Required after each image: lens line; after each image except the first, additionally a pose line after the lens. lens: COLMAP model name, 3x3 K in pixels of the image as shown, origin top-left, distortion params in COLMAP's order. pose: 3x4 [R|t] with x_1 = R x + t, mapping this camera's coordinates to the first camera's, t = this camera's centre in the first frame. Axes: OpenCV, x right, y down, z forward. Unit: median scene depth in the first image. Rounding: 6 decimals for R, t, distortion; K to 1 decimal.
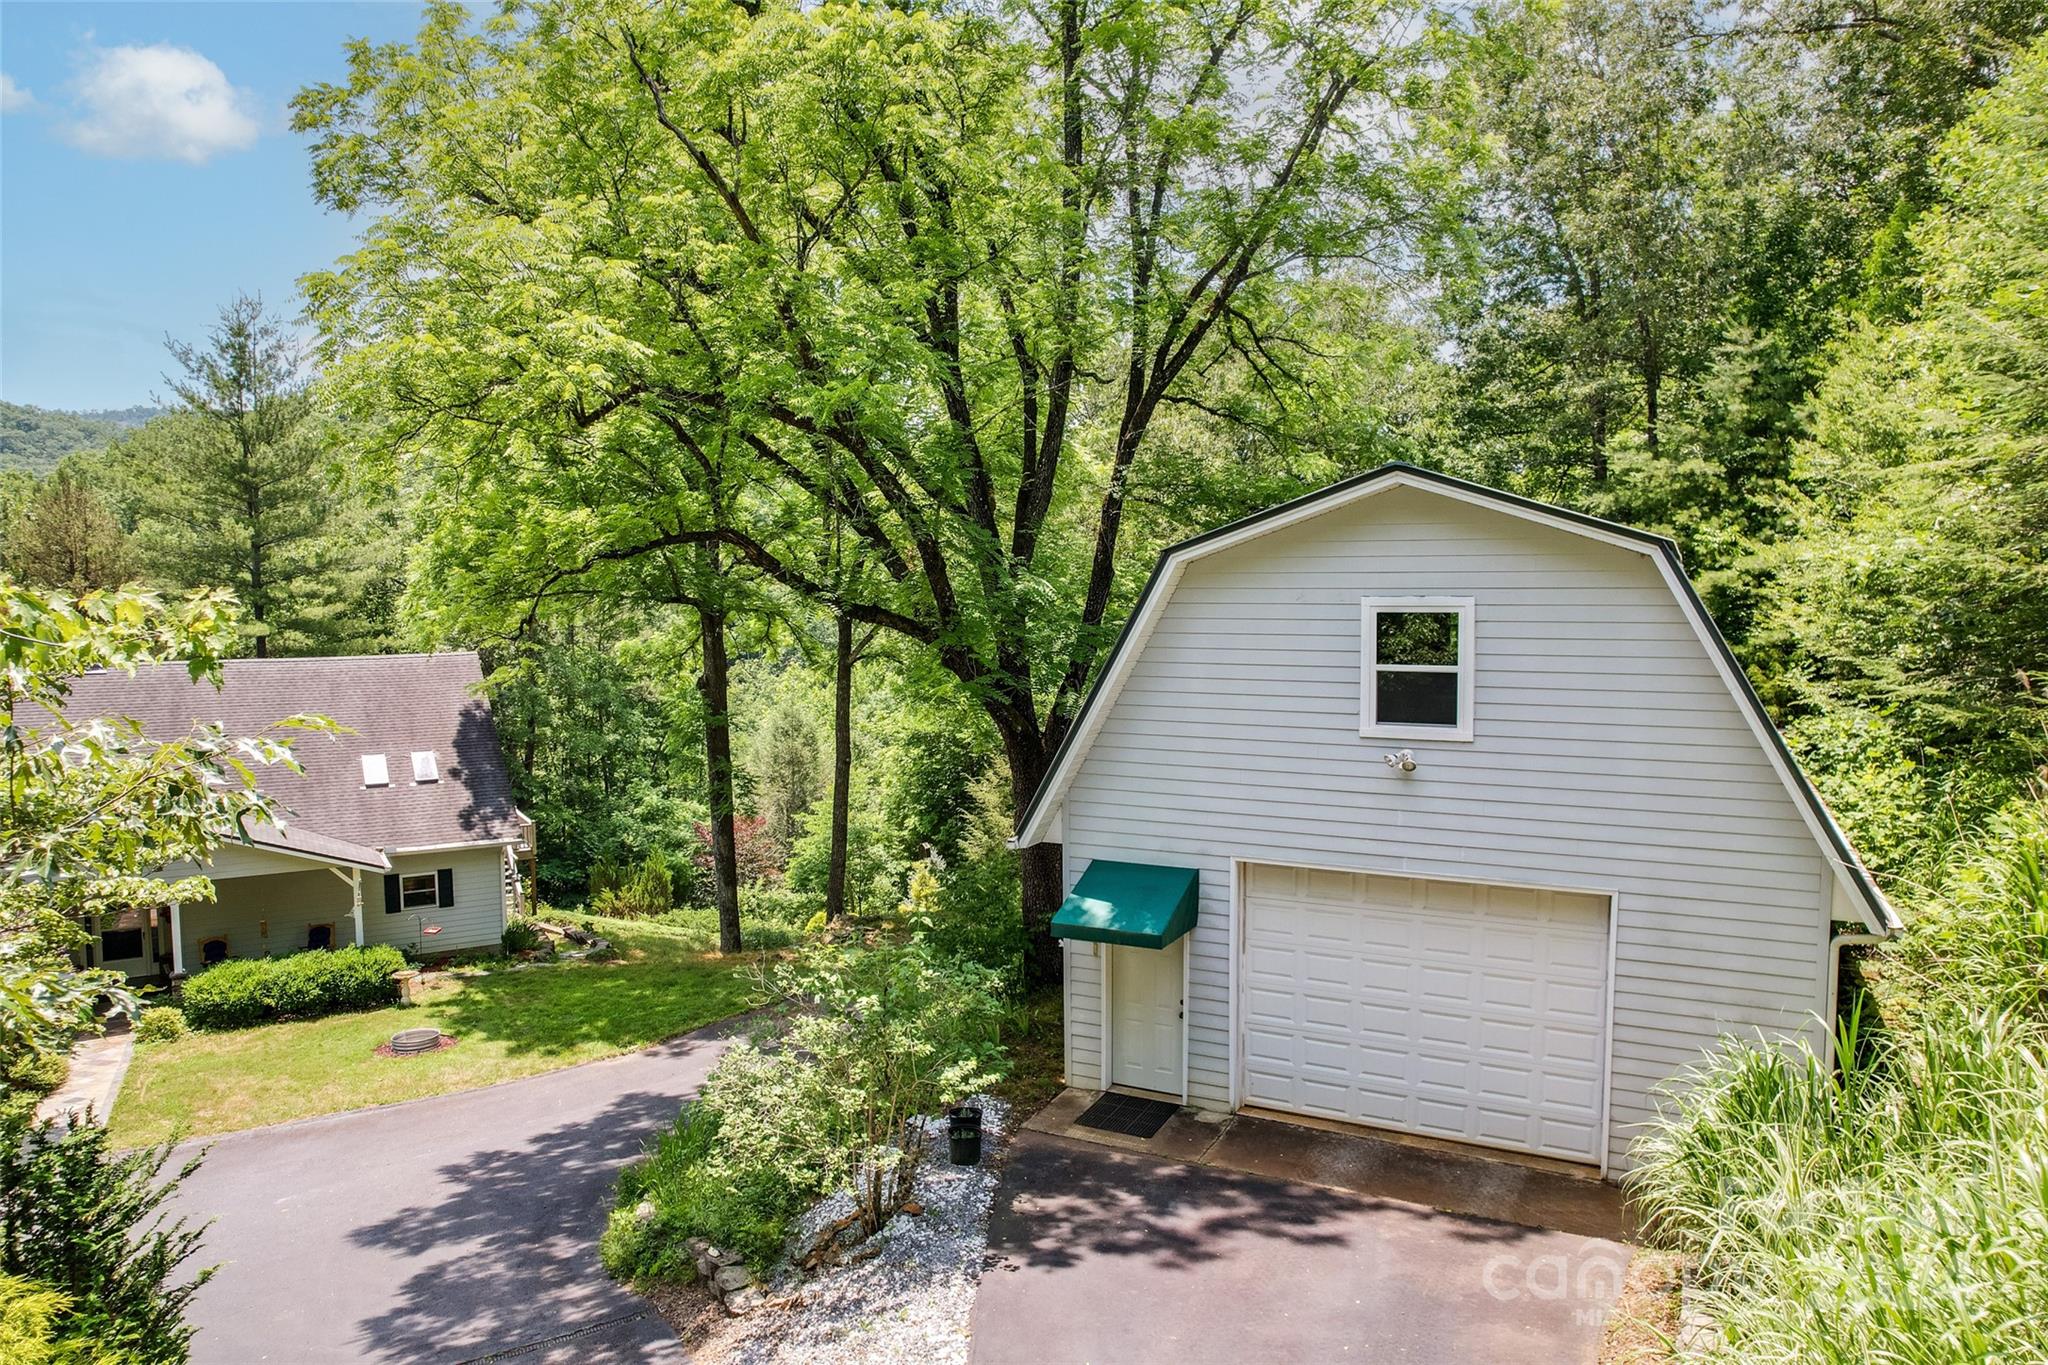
lens RADIAL K [[1237.7, 0, 1023.4], [0, 1237.7, 689.3], [0, 0, 1]] dist [-0.000605, 0.000801]
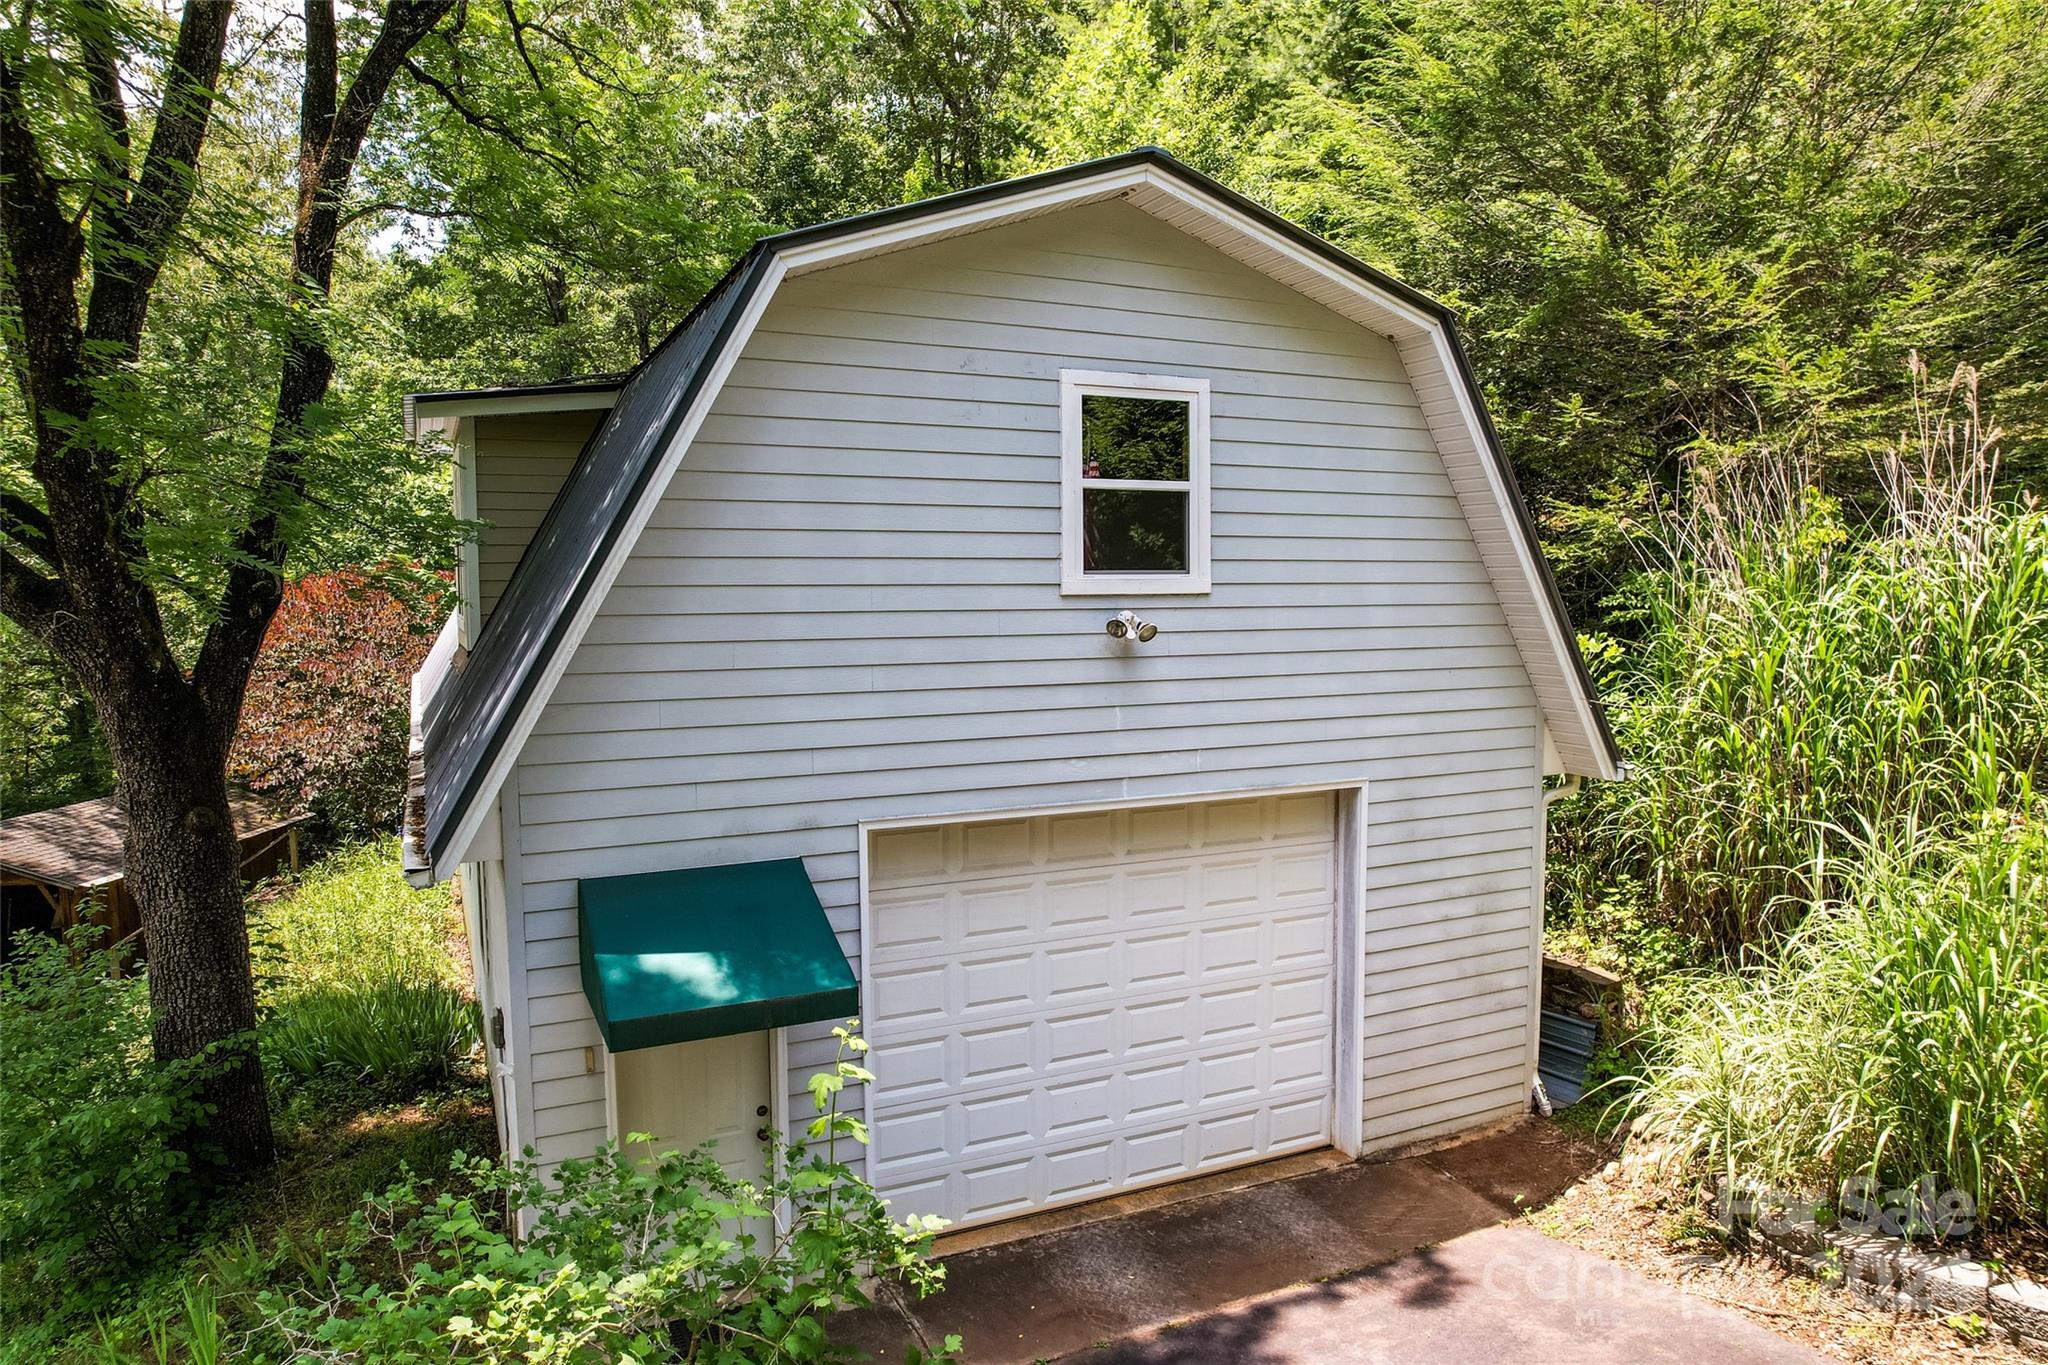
lens RADIAL K [[1453.4, 0, 1023.6], [0, 1453.4, 677.0], [0, 0, 1]] dist [-0.000402, 0.000317]
pose [[0.593129, -0.061556, 0.802751, -0.345327], [0.047541, 0.998011, 0.041402, 0.050614], [-0.803702, 0.013607, 0.594876, 0.610816]]
